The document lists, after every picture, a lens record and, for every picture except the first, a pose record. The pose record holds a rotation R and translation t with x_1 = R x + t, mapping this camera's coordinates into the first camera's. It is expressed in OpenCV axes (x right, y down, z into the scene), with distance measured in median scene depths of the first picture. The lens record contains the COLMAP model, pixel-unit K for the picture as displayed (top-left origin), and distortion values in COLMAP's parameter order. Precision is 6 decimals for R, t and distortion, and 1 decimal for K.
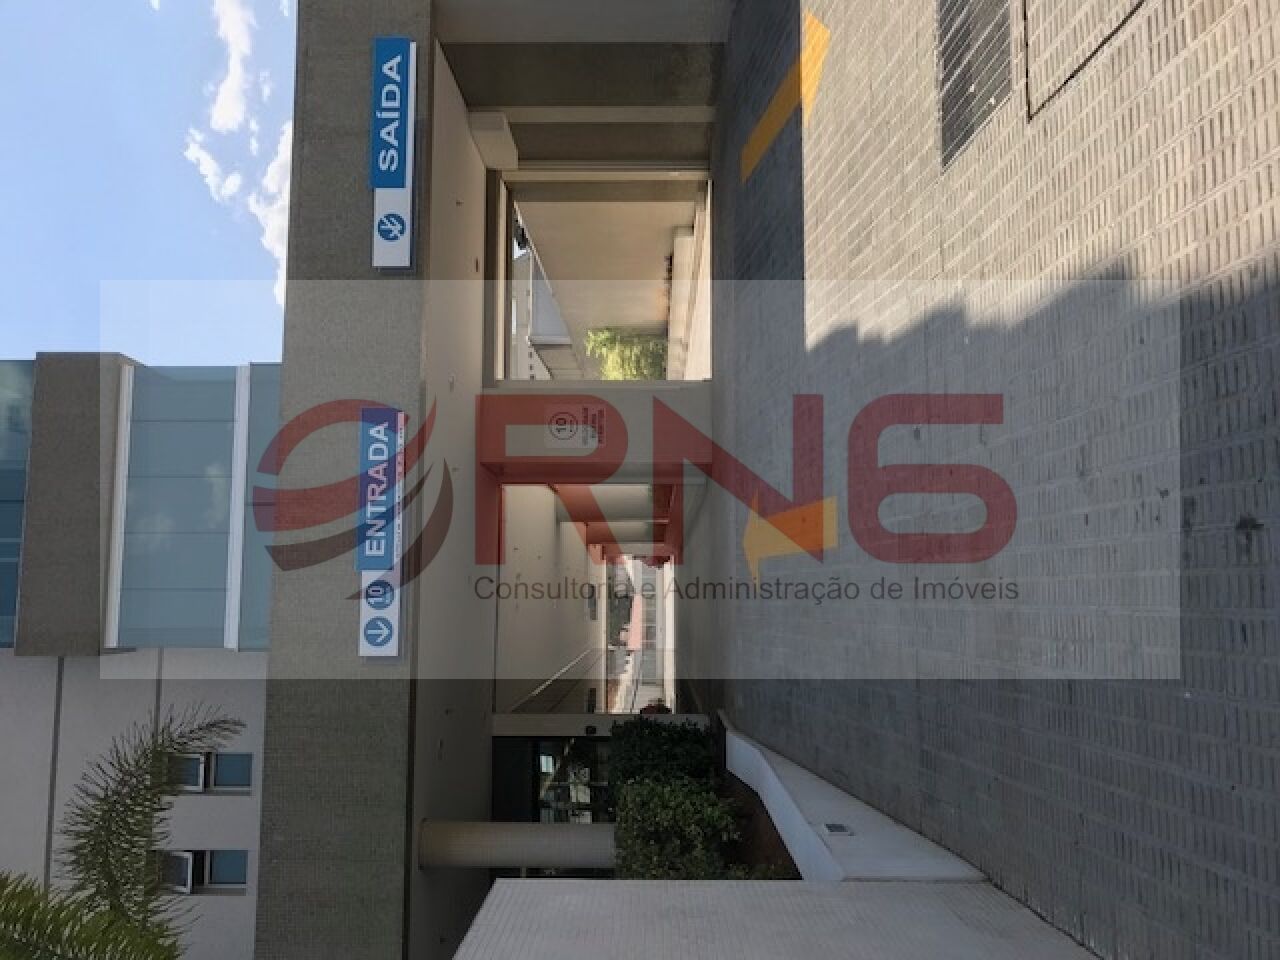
lens RADIAL K [[1048.6, 0, 645.9], [0, 1048.6, 472.5], [0, 0, 1]] dist [0.023264, -0.035530]
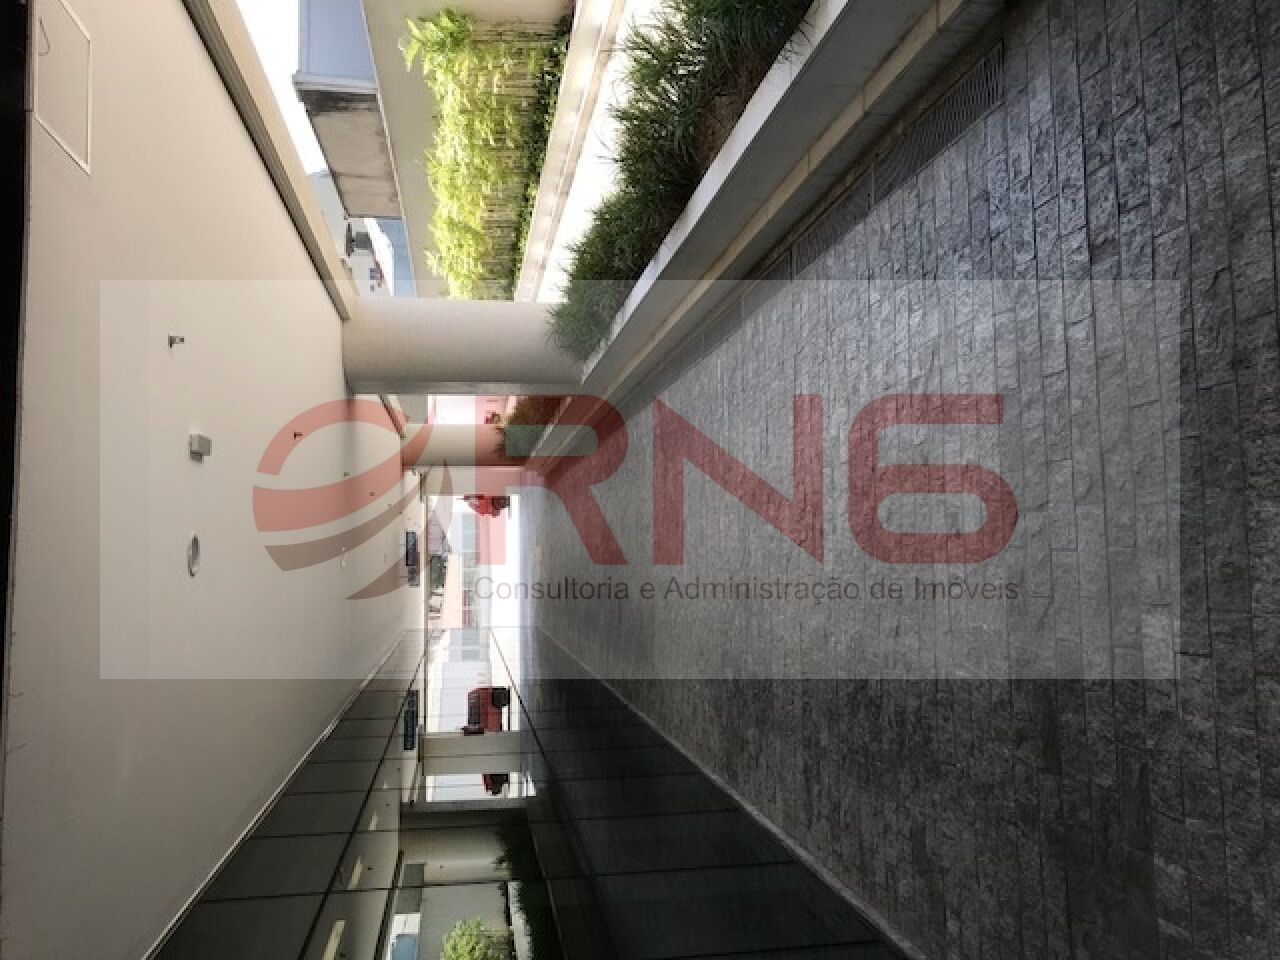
lens RADIAL K [[1048.6, 0, 637.4], [0, 1048.6, 478.6], [0, 0, 1]] dist [0.023264, -0.035530]
pose [[0.984775, -0.000745, 0.173831, -0.025102], [-0.006499, 0.999134, 0.041102, 0.046903], [-0.173711, -0.041606, 0.983917, 0.347109]]
